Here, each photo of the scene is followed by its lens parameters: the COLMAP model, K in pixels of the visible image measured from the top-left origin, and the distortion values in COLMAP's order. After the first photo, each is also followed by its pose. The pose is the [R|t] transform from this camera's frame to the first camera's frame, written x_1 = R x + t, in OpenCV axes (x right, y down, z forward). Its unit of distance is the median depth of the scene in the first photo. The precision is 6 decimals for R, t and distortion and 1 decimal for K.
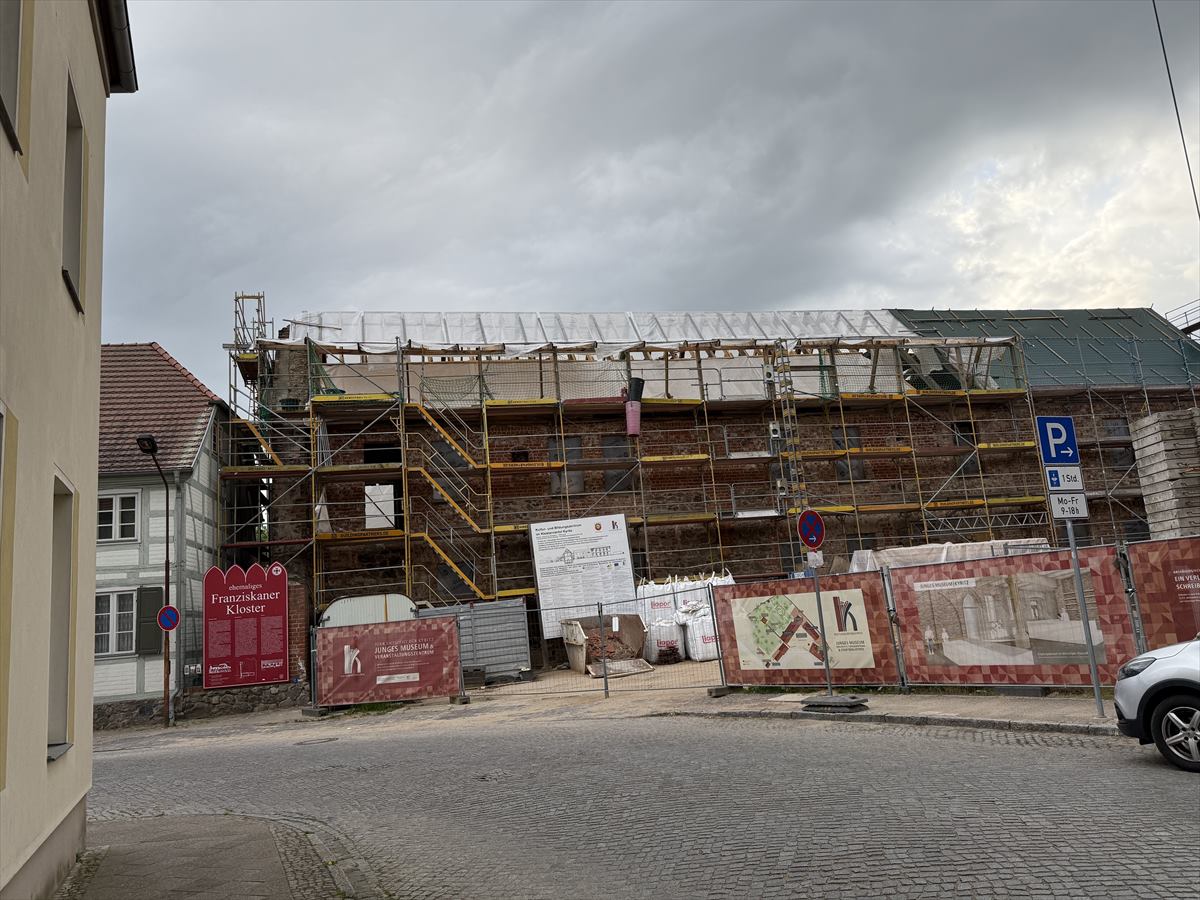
lens RADIAL K [[877.4, 0, 600.0], [0, 877.4, 450.0], [0, 0, 1]] dist [-0.002064, -0.000979]
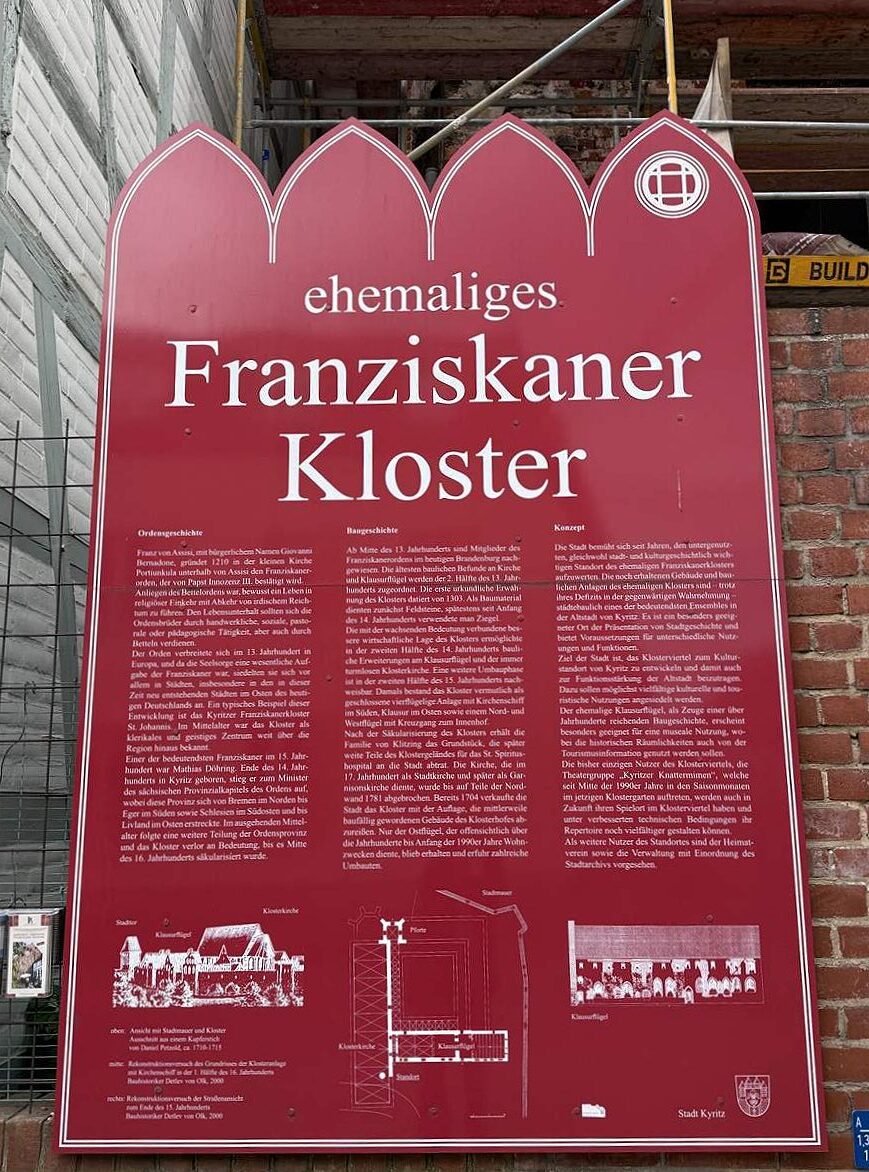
lens RADIAL K [[1092.6, 0, 434.5], [0, 1092.6, 586.0], [0, 0, 1]] dist [0.062067, -0.001900]
pose [[0.974848, 0.027724, -0.221141, -0.368423], [-0.031328, 0.999427, -0.012805, 0.197938], [0.220659, 0.019411, 0.975158, 0.851181]]
